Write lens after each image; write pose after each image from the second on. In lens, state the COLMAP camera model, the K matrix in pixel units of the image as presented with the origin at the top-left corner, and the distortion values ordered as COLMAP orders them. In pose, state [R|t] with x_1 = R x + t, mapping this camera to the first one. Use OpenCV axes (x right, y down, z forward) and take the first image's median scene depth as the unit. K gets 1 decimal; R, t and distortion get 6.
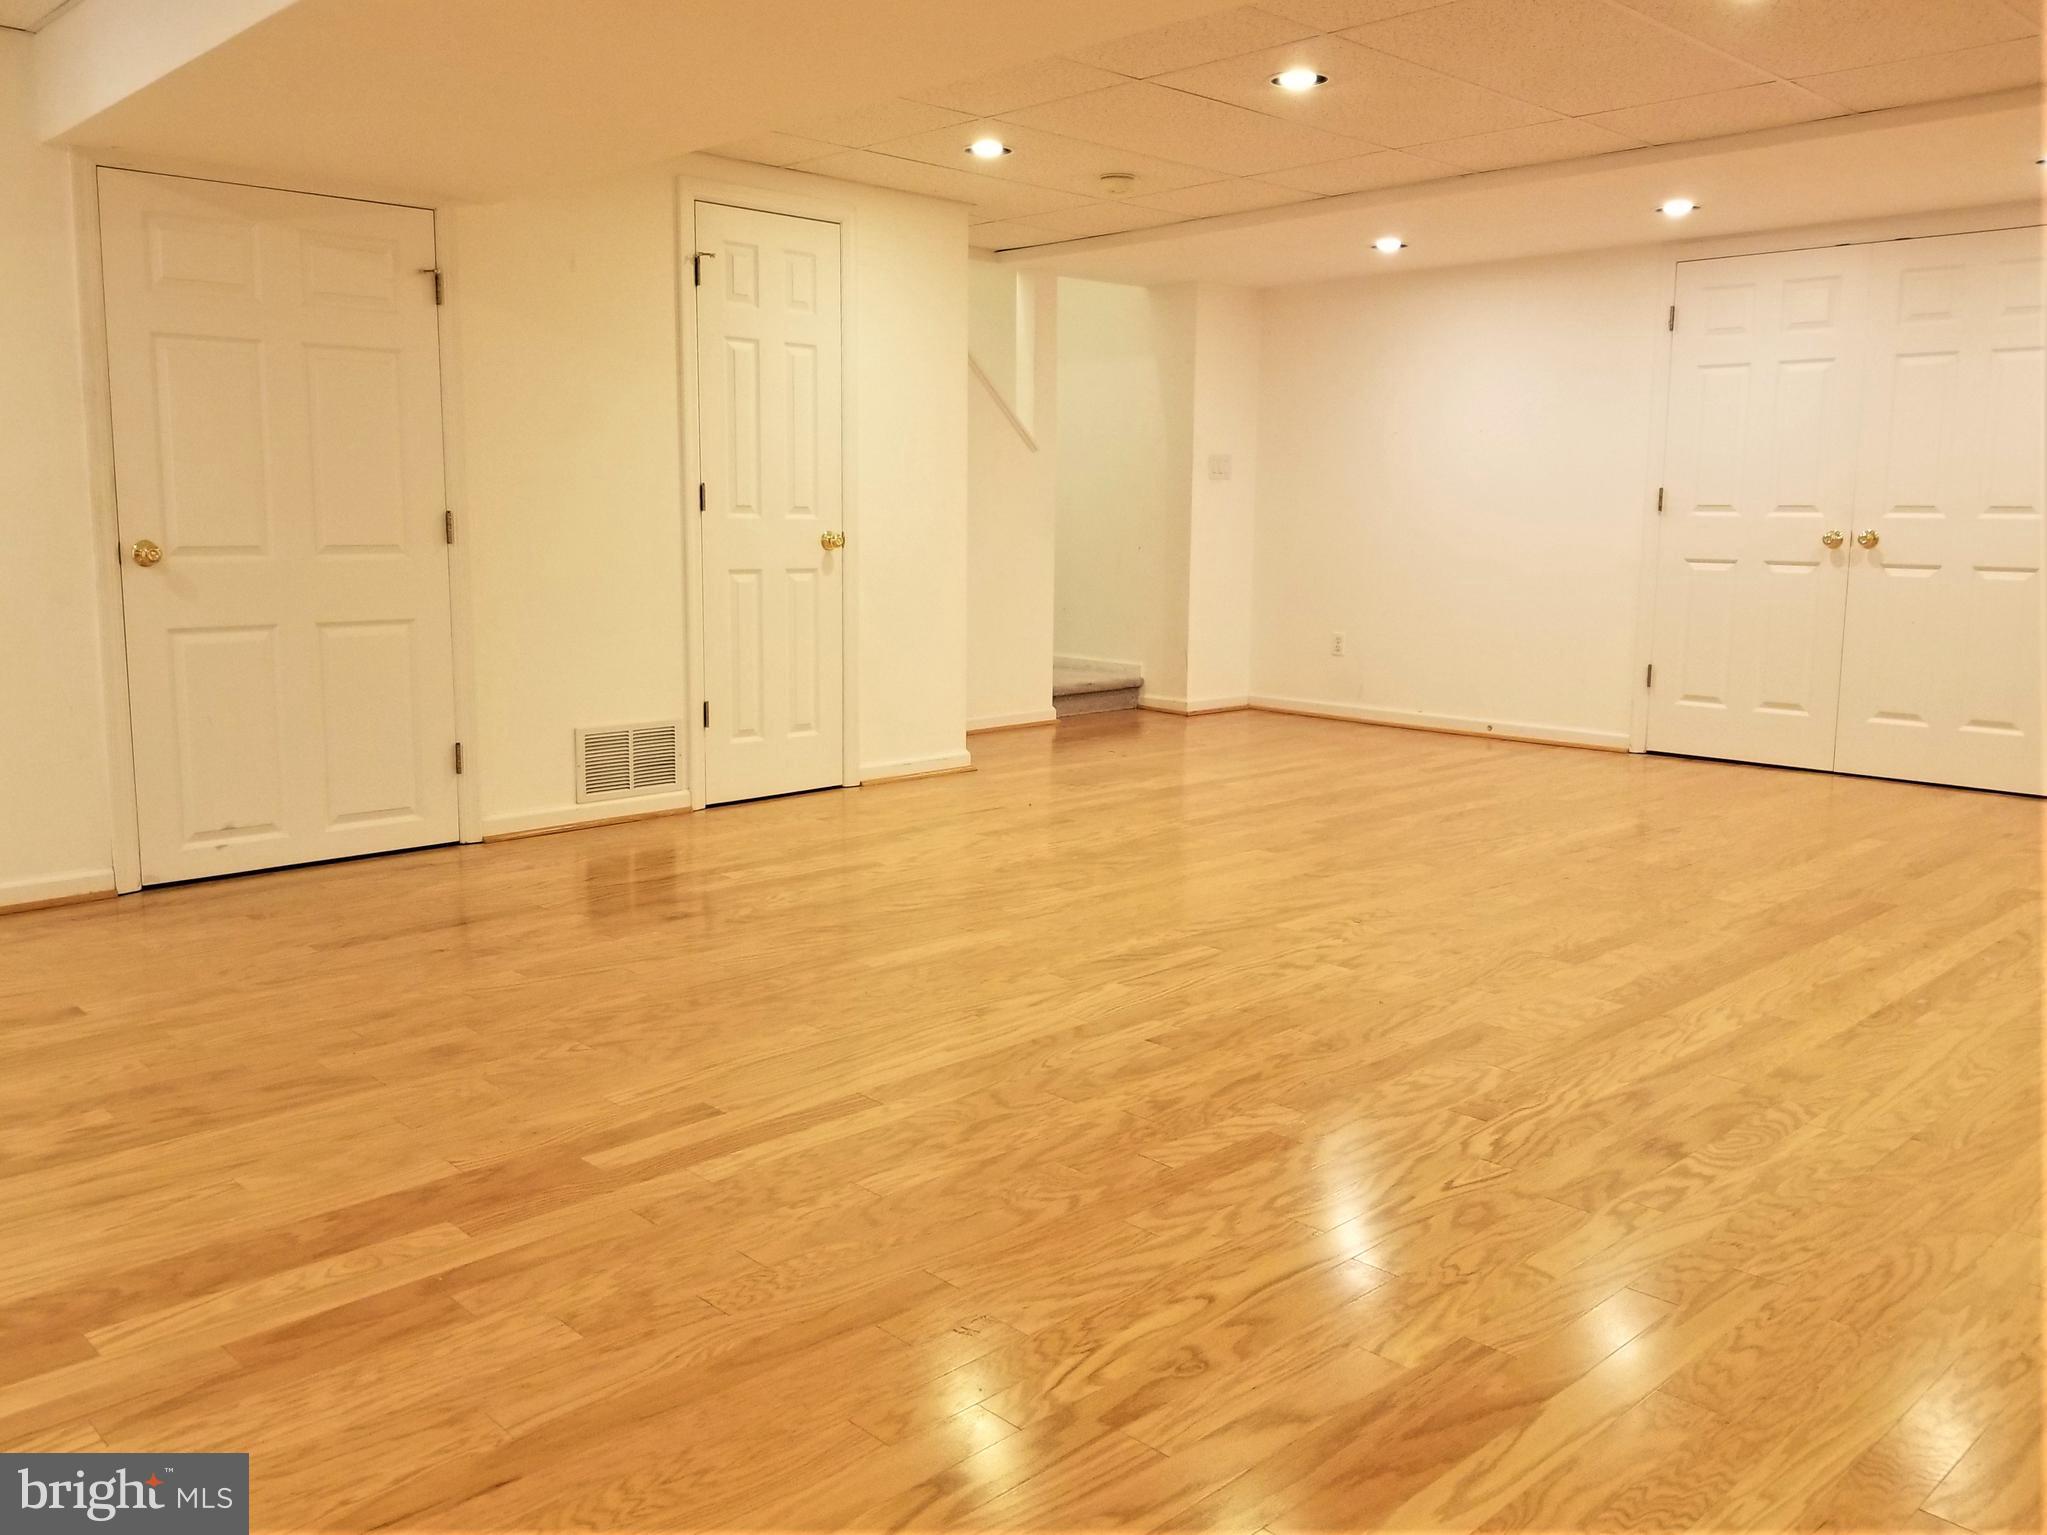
lens RADIAL K [[1634.2, 0, 948.5], [0, 1634.2, 759.7], [0, 0, 1]] dist [0.009820, -0.052393]
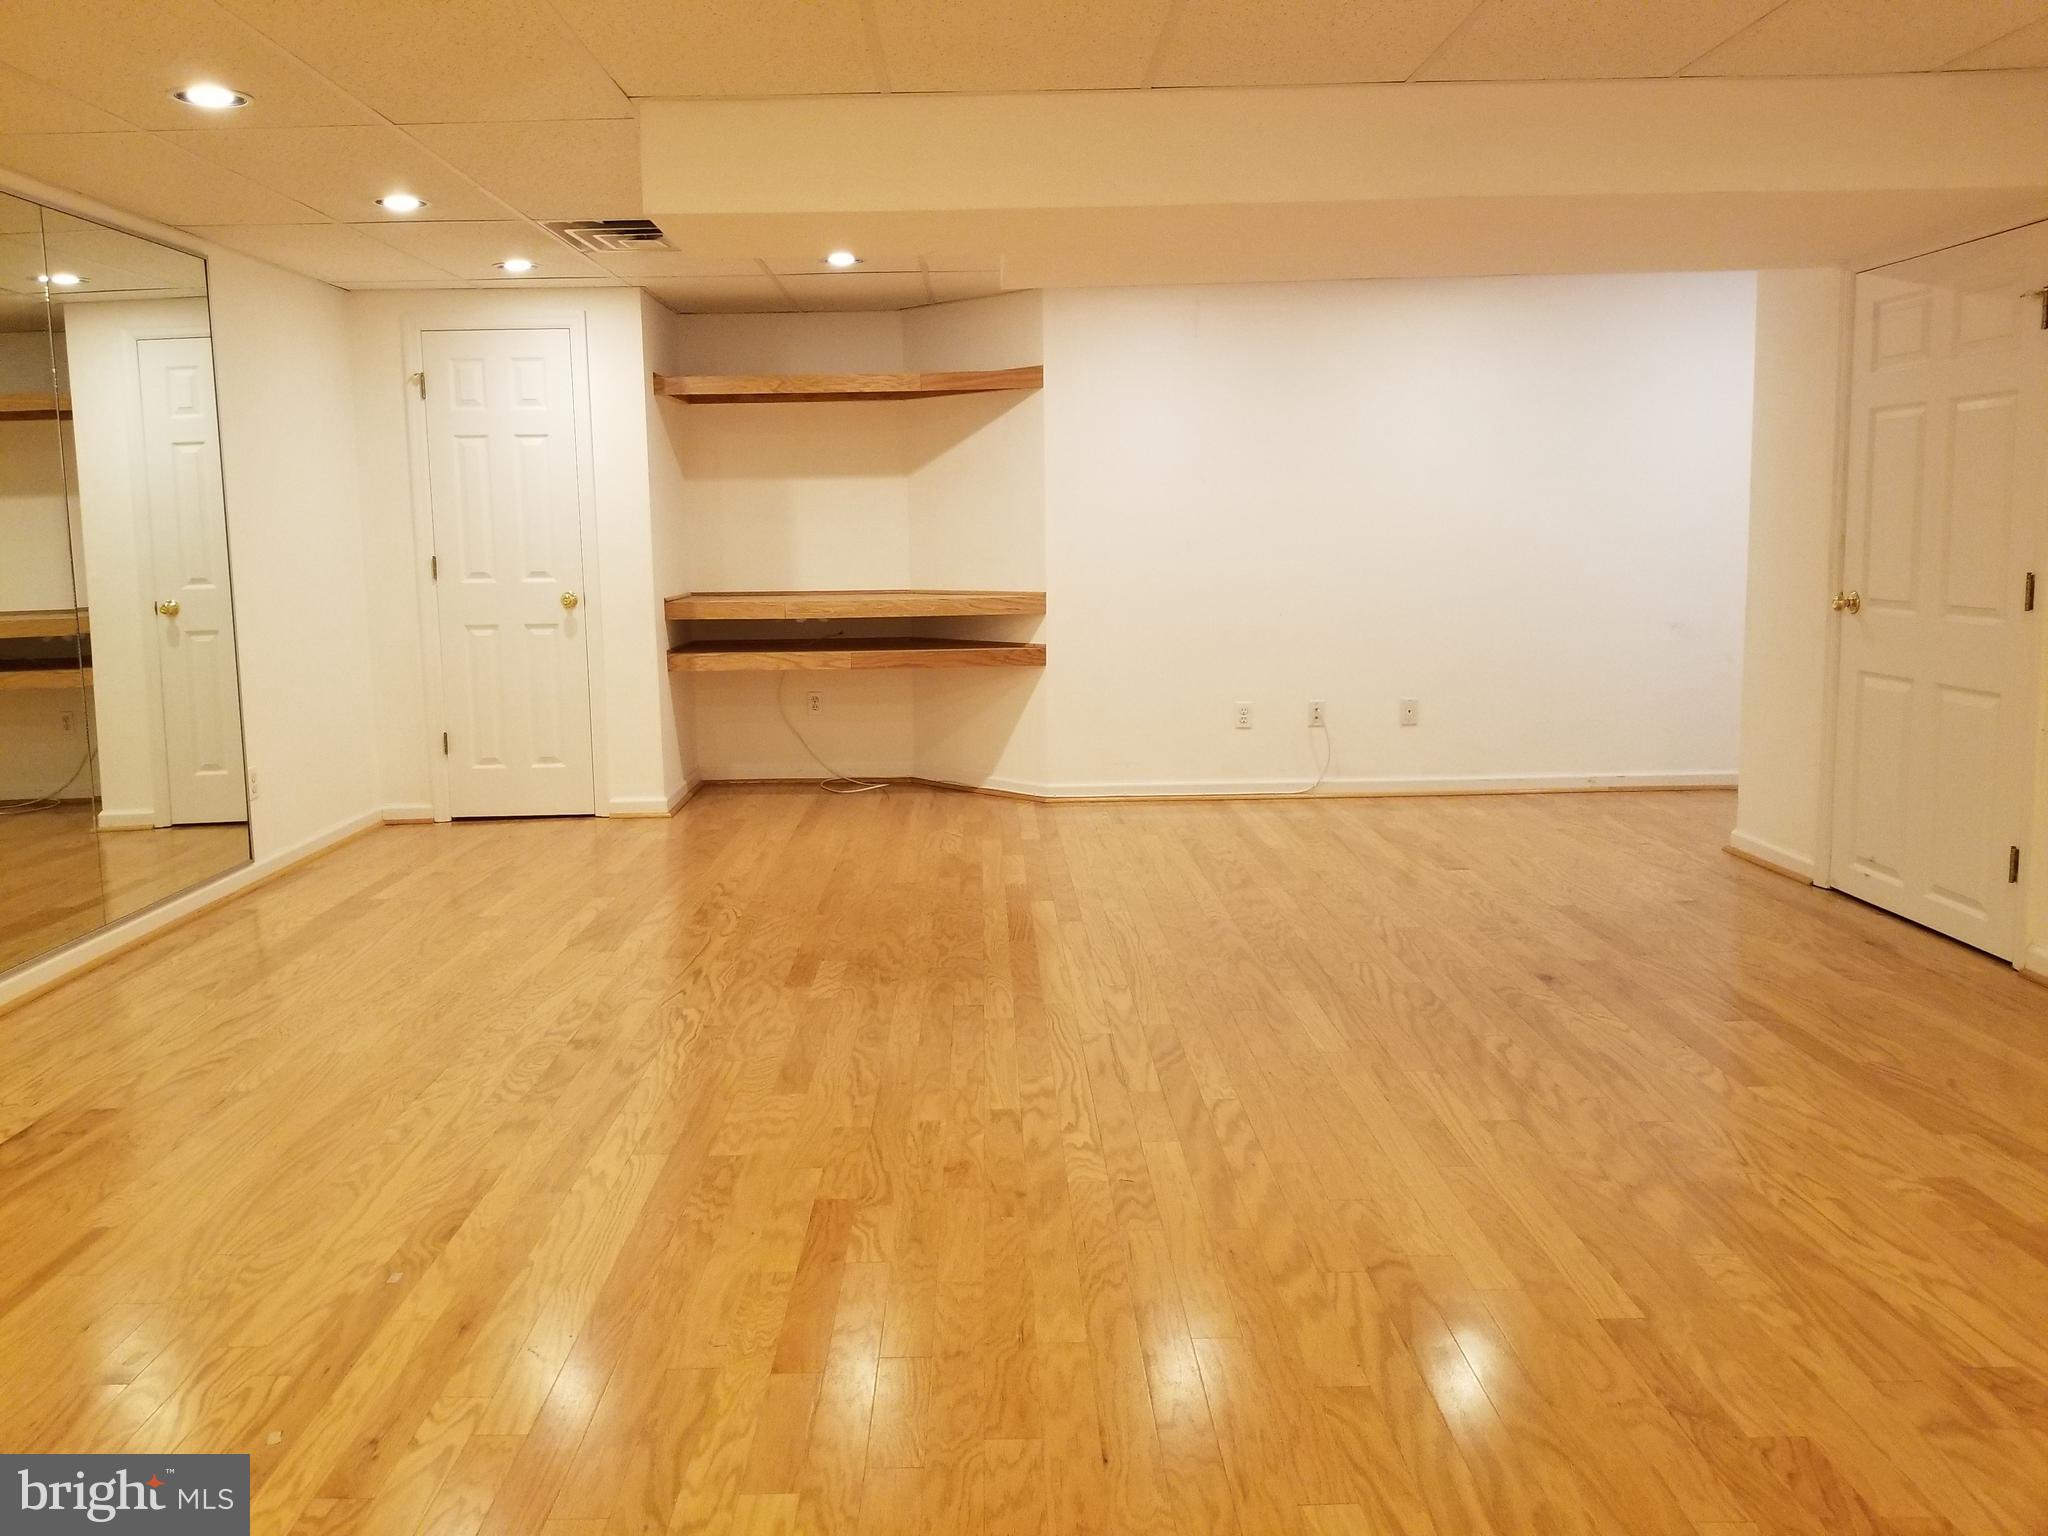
lens RADIAL K [[1604.9, 0, 1029.8], [0, 1604.9, 726.6], [0, 0, 1]] dist [0.095506, -0.178992]
pose [[-0.648269, 0.102564, -0.754472, 0.999145], [-0.099755, 0.970905, 0.217699, -0.309324], [0.754848, 0.216390, -0.619177, 1.719316]]
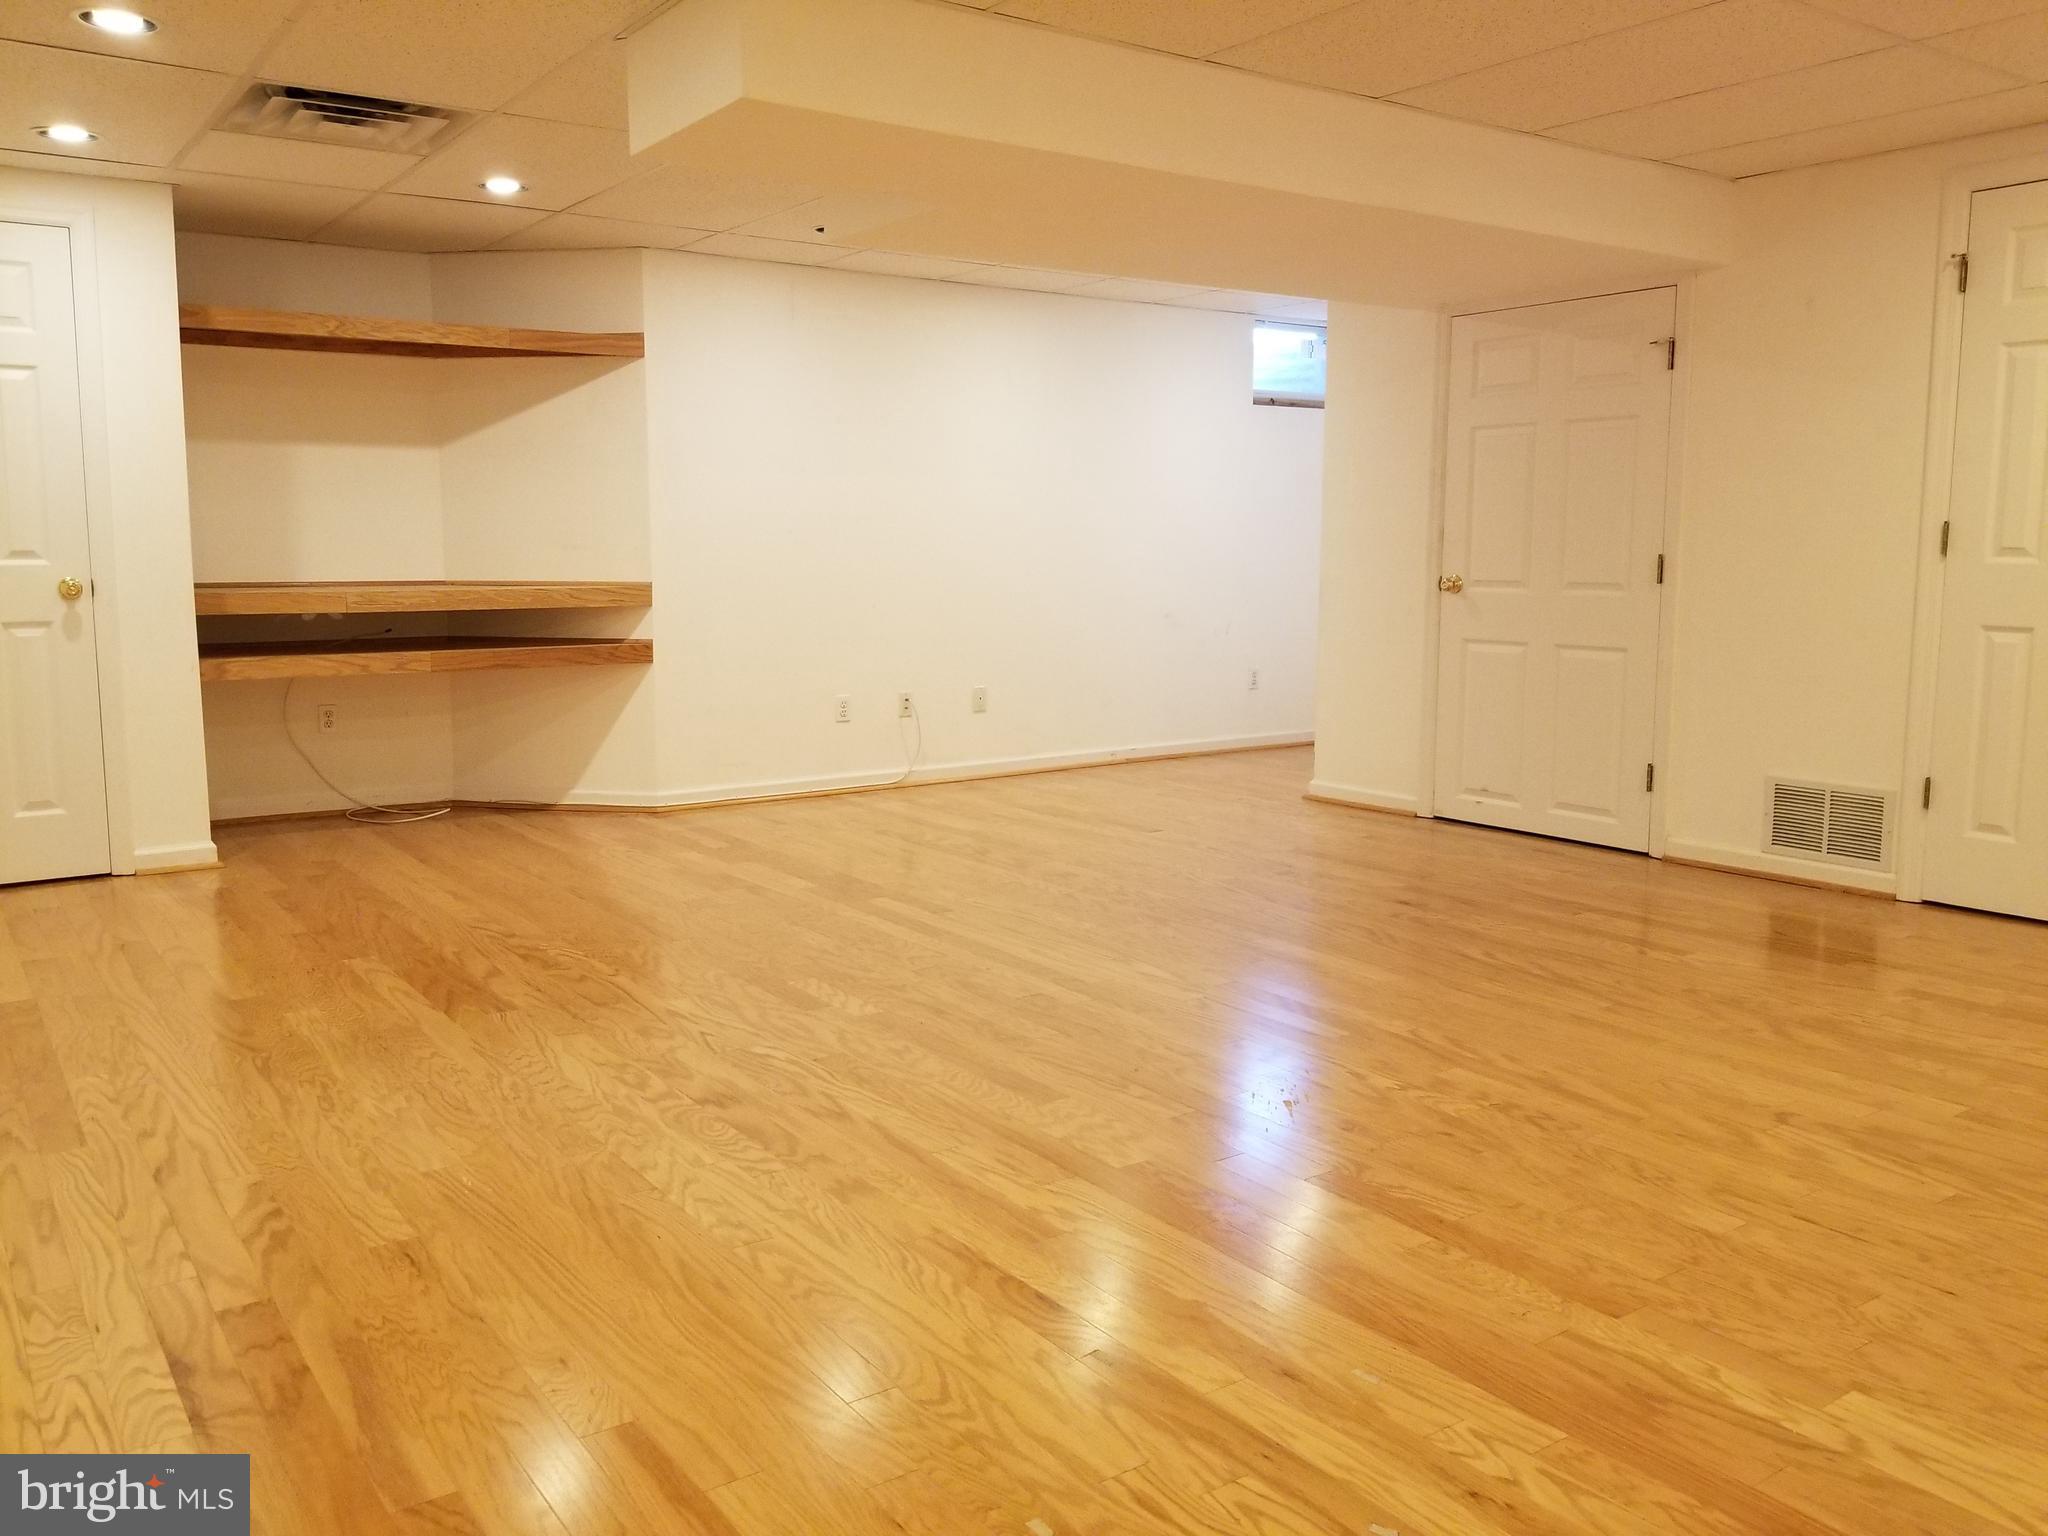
lens RADIAL K [[1581.7, 0, 1034.8], [0, 1581.7, 736.9], [0, 0, 1]] dist [0.084521, -0.146869]
pose [[-0.101688, 0.119169, -0.987653, 1.232582], [-0.151080, 0.979434, 0.133733, -0.167639], [0.983277, 0.162813, -0.081592, 1.035973]]
